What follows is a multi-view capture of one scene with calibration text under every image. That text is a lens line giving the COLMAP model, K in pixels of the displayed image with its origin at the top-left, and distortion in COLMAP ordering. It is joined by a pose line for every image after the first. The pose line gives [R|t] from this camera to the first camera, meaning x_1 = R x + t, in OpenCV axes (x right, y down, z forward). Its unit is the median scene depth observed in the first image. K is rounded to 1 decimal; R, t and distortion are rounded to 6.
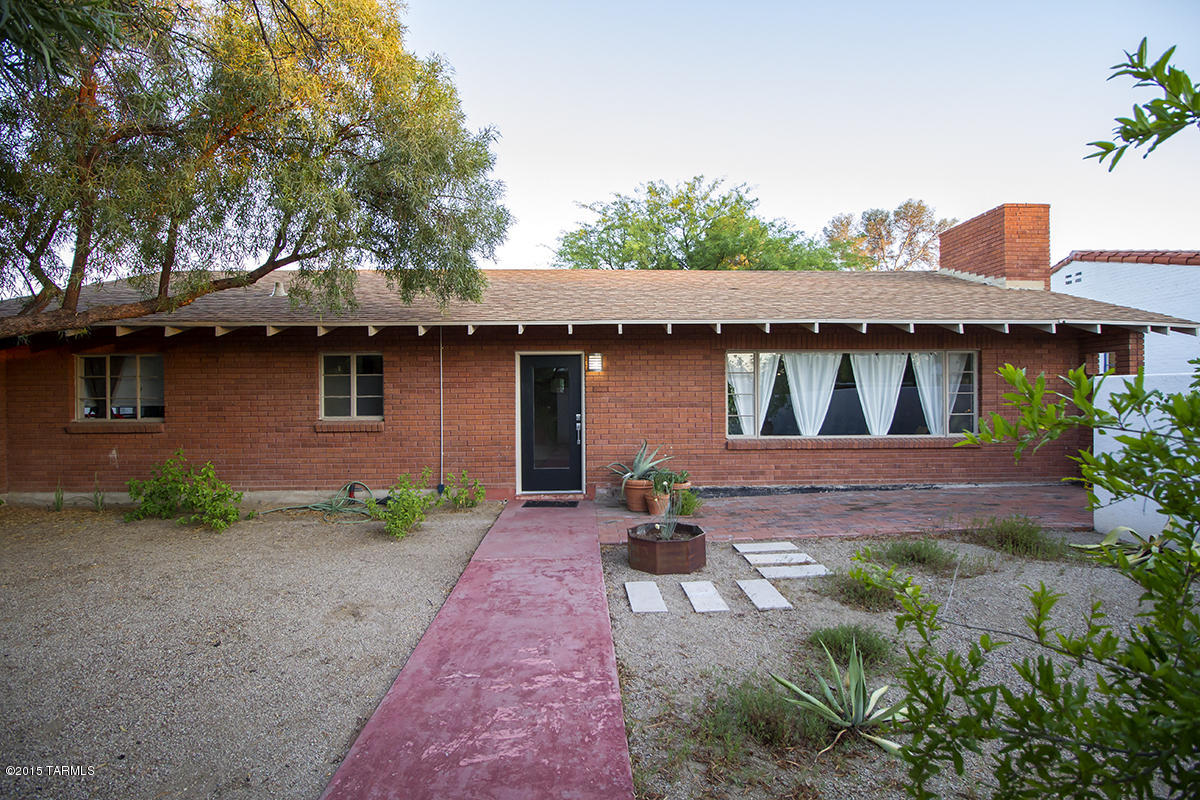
lens RADIAL K [[551.0, 0, 604.9], [0, 551.0, 396.9], [0, 0, 1]] dist [0.000601, -0.013608]
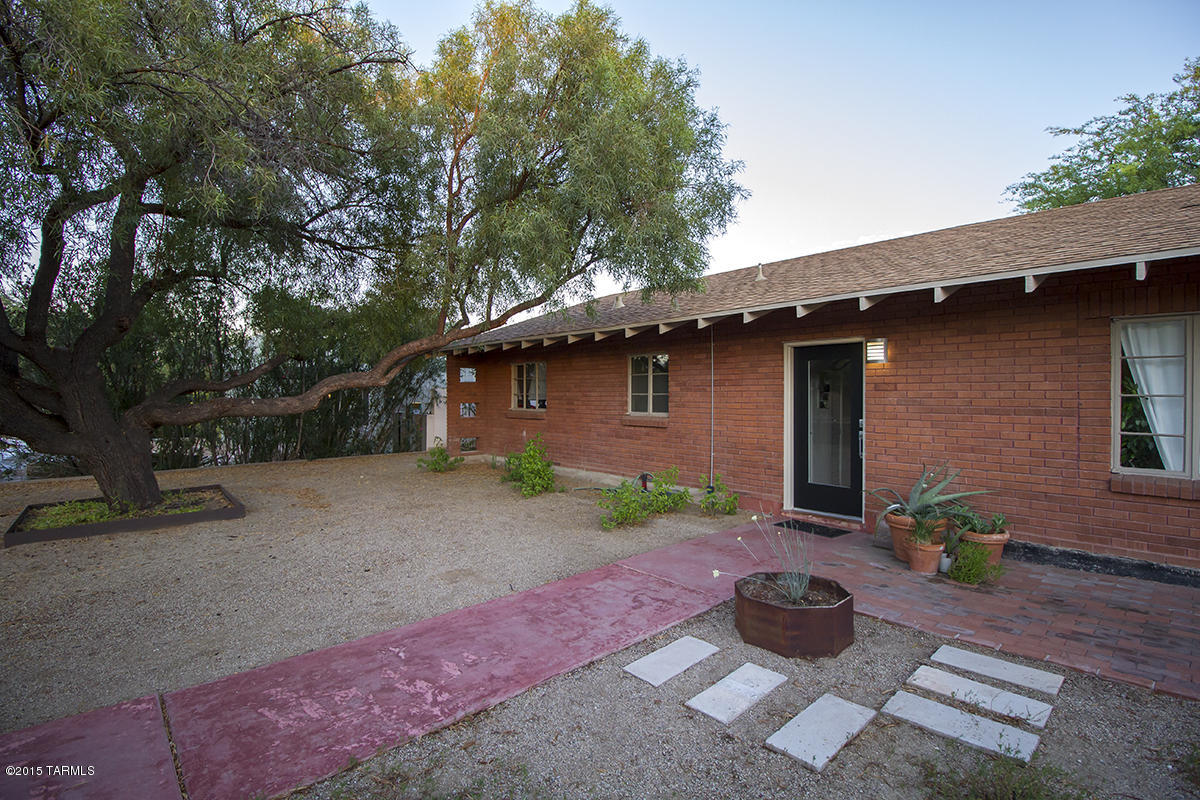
lens RADIAL K [[551.0, 0, 604.9], [0, 551.0, 396.9], [0, 0, 1]] dist [0.000601, -0.013608]
pose [[0.648555, 0.011862, -0.761076, 0.311487], [-0.009620, 0.999926, 0.007388, -0.002273], [0.761107, 0.002530, 0.648621, 0.231051]]
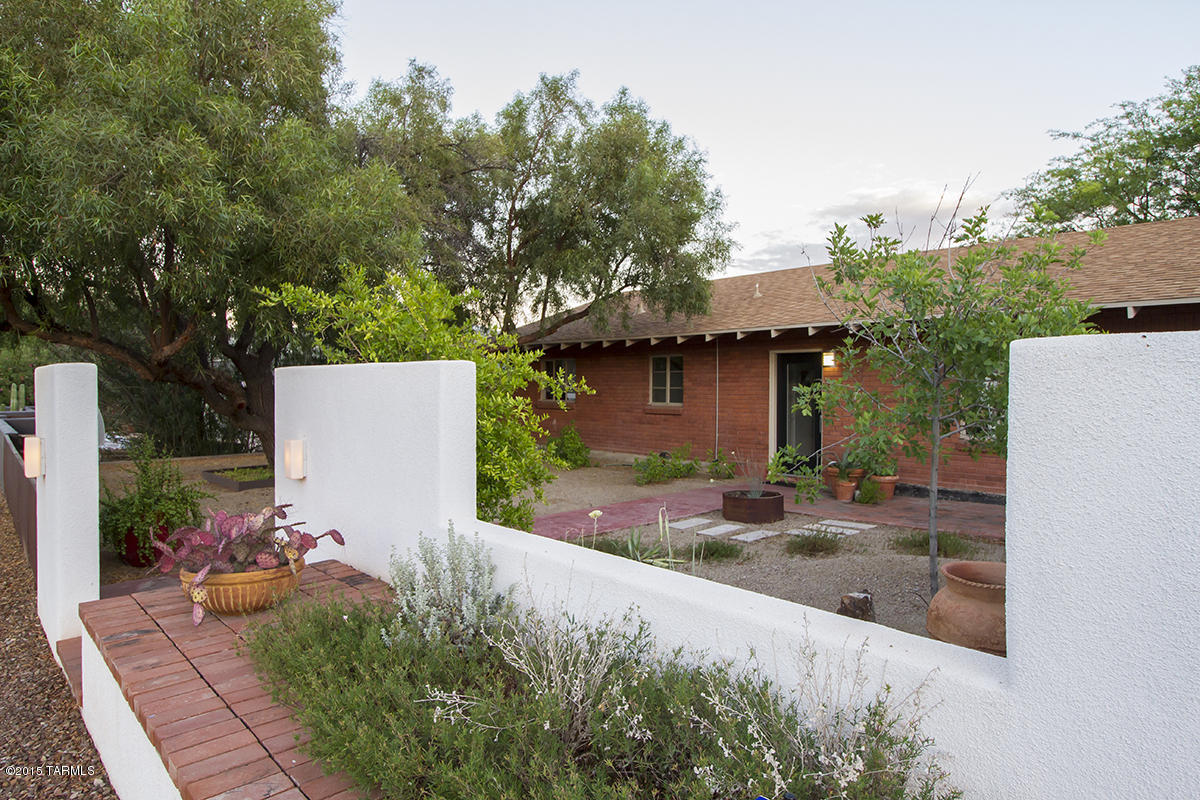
lens RADIAL K [[690.5, 0, 600.0], [0, 690.5, 400.0], [0, 0, 1]] dist [-0.001042, -0.001776]
pose [[0.652799, 0.025587, -0.757099, 0.707601], [-0.012055, 0.999654, 0.023391, -0.008727], [0.757435, -0.006143, 0.652881, -0.218754]]
